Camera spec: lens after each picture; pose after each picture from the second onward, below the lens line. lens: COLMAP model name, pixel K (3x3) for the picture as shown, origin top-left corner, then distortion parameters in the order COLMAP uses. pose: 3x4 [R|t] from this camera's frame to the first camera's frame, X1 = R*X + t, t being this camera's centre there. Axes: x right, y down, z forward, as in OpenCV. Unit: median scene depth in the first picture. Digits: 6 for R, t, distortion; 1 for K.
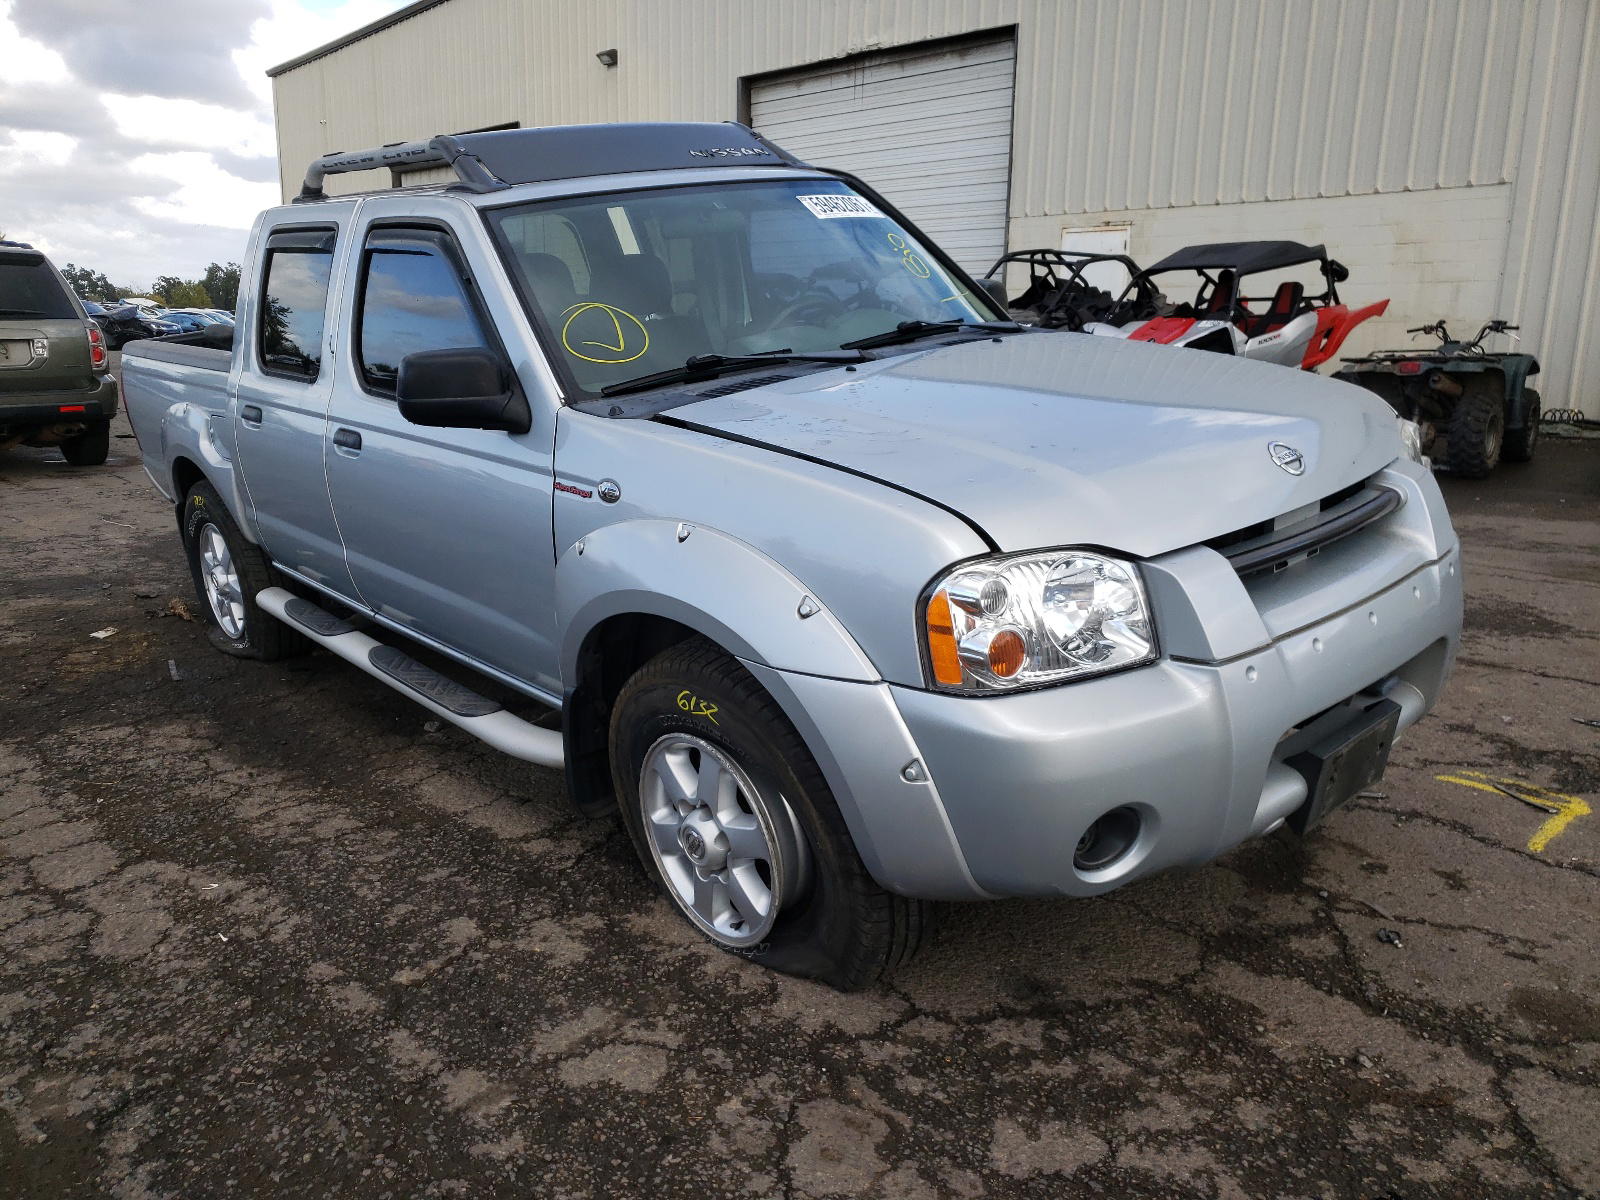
lens RADIAL K [[1246.1, 0, 799.5], [0, 1246.1, 588.0], [0, 0, 1]] dist [0.049508, -0.001768]
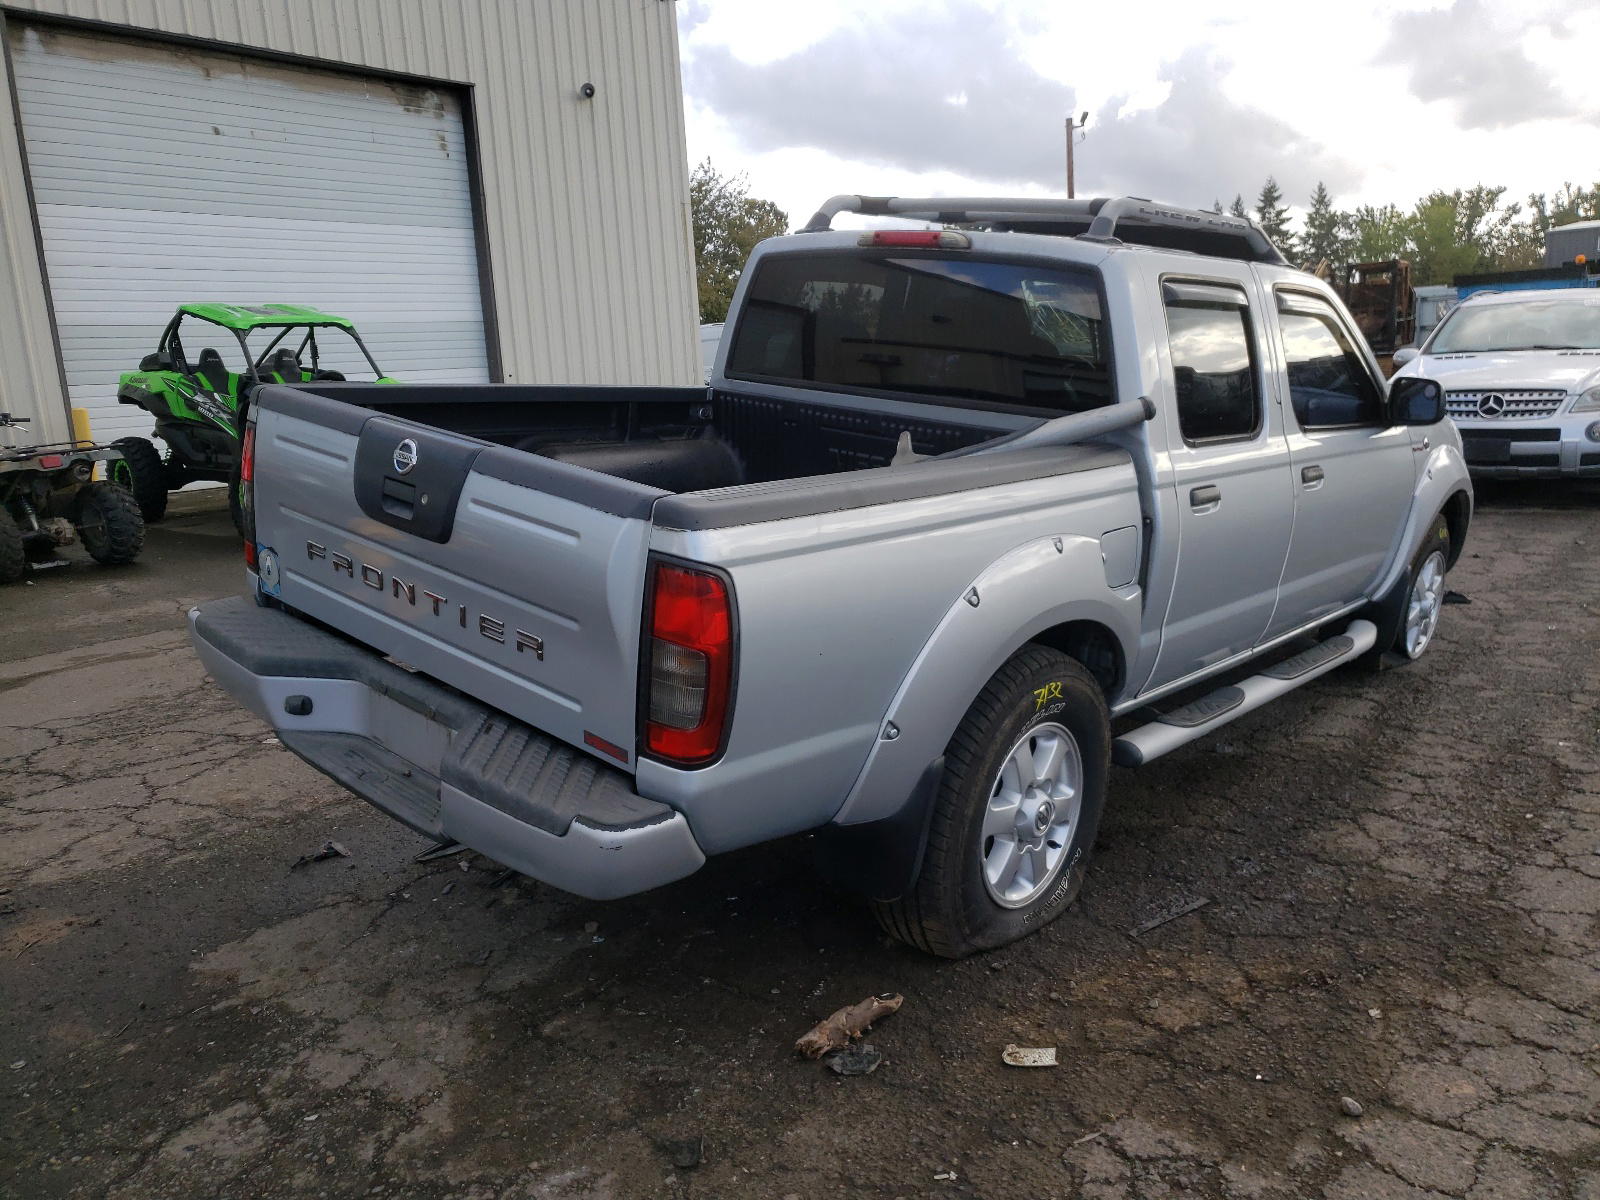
lens RADIAL K [[1246.1, 0, 807.7], [0, 1246.1, 597.5], [0, 0, 1]] dist [0.049508, -0.001768]
pose [[-0.142602, -0.177364, 0.973759, -1.499833], [0.254498, 0.944165, 0.209243, -0.385732], [-0.956502, 0.277658, -0.089501, 1.661942]]
